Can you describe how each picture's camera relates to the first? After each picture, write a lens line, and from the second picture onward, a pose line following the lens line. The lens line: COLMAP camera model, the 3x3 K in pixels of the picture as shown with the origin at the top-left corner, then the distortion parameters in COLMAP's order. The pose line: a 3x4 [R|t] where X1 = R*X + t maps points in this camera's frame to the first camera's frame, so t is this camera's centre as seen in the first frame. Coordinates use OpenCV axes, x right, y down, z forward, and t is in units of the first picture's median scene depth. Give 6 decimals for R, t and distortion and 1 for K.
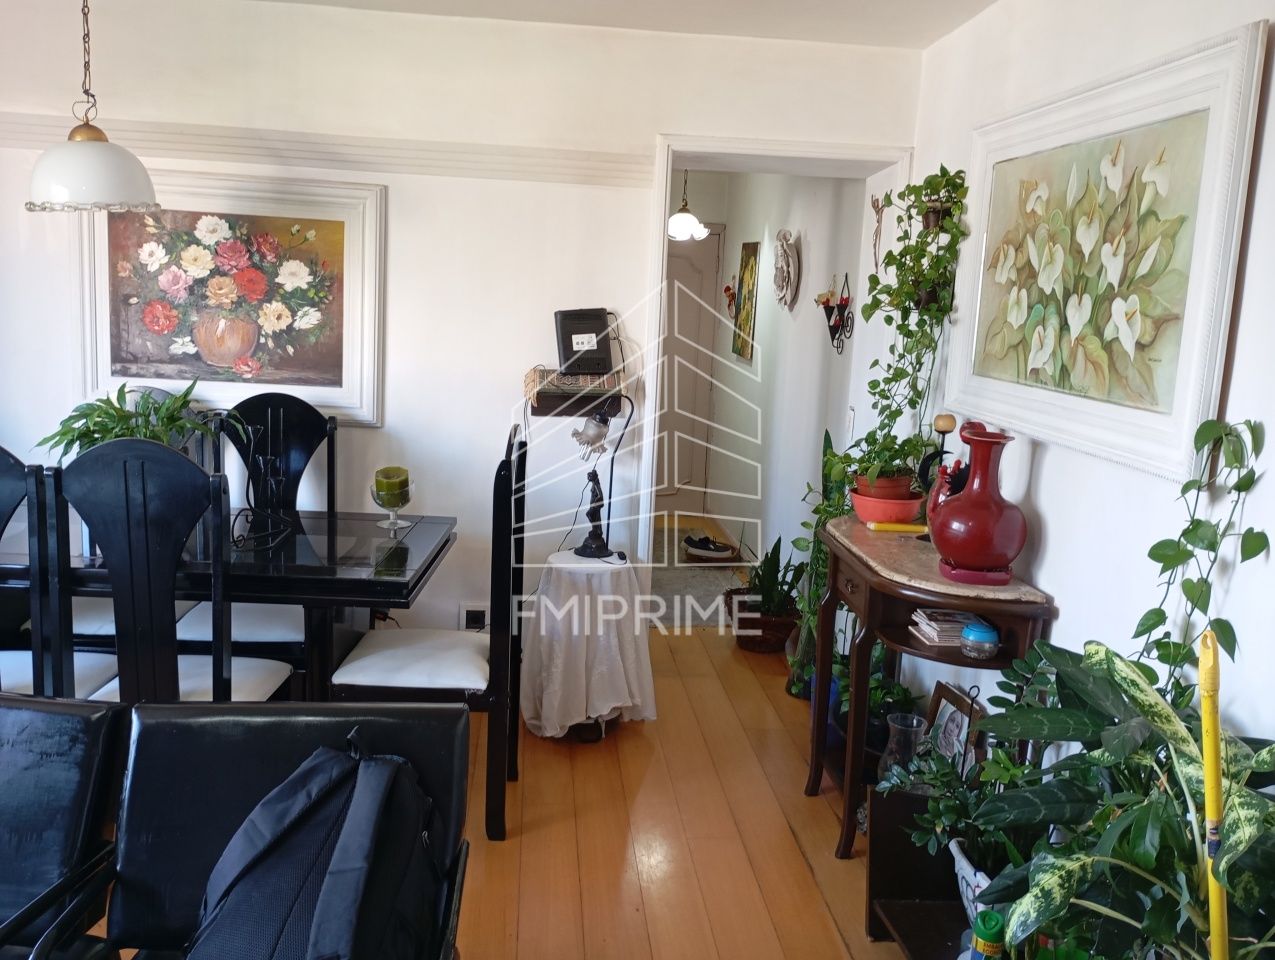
lens RADIAL K [[1043.6, 0, 637.3], [0, 1043.6, 477.3], [0, 0, 1]] dist [0.002608, -0.022224]
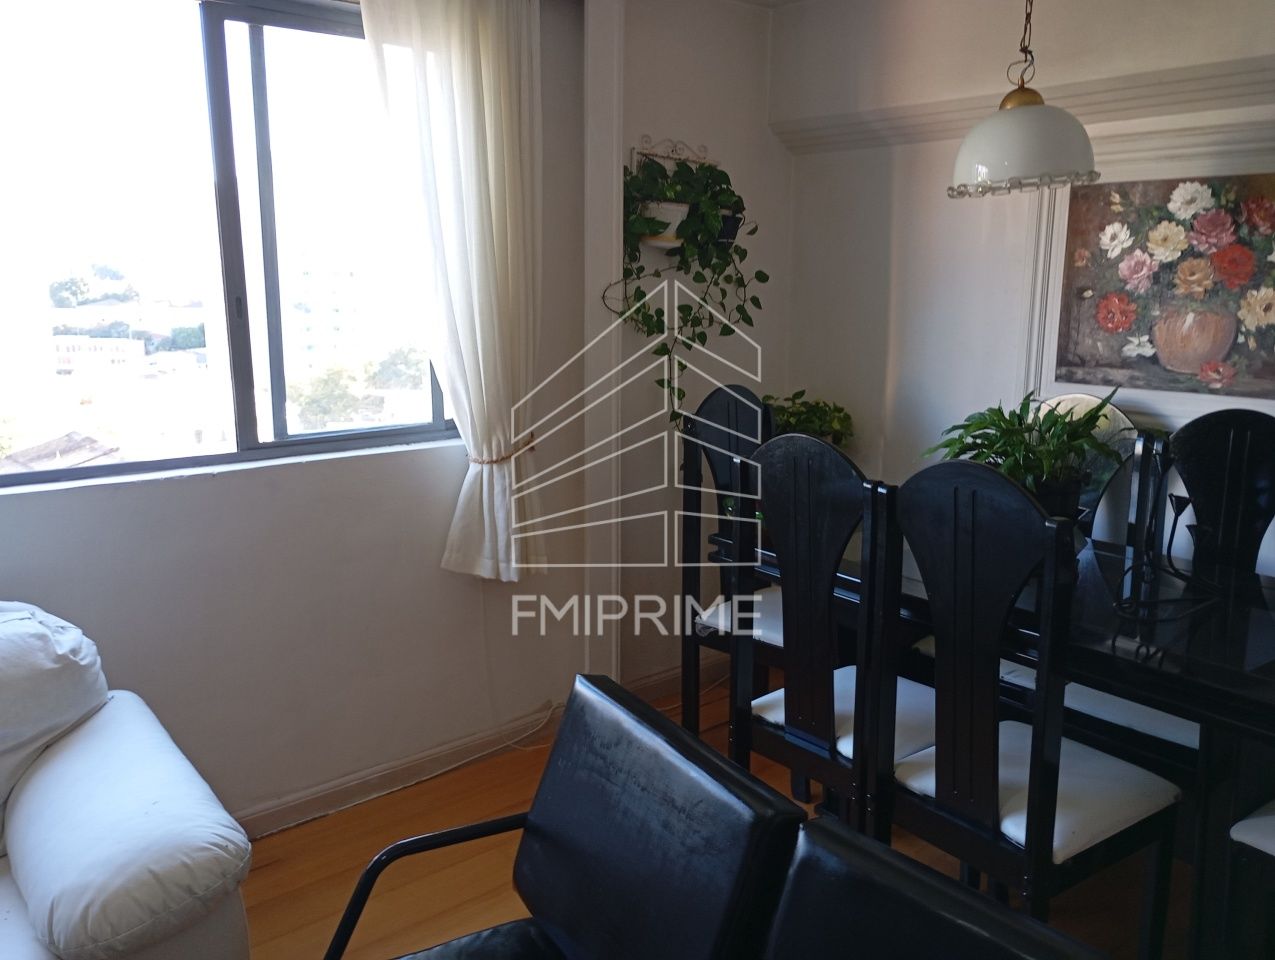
lens RADIAL K [[1043.6, 0, 636.5], [0, 1043.6, 480.3], [0, 0, 1]] dist [0.002608, -0.022224]
pose [[0.568057, 0.100998, -0.816768, 0.020220], [-0.100238, 0.993543, 0.053142, -0.025959], [0.816862, 0.051683, 0.574513, 0.214083]]
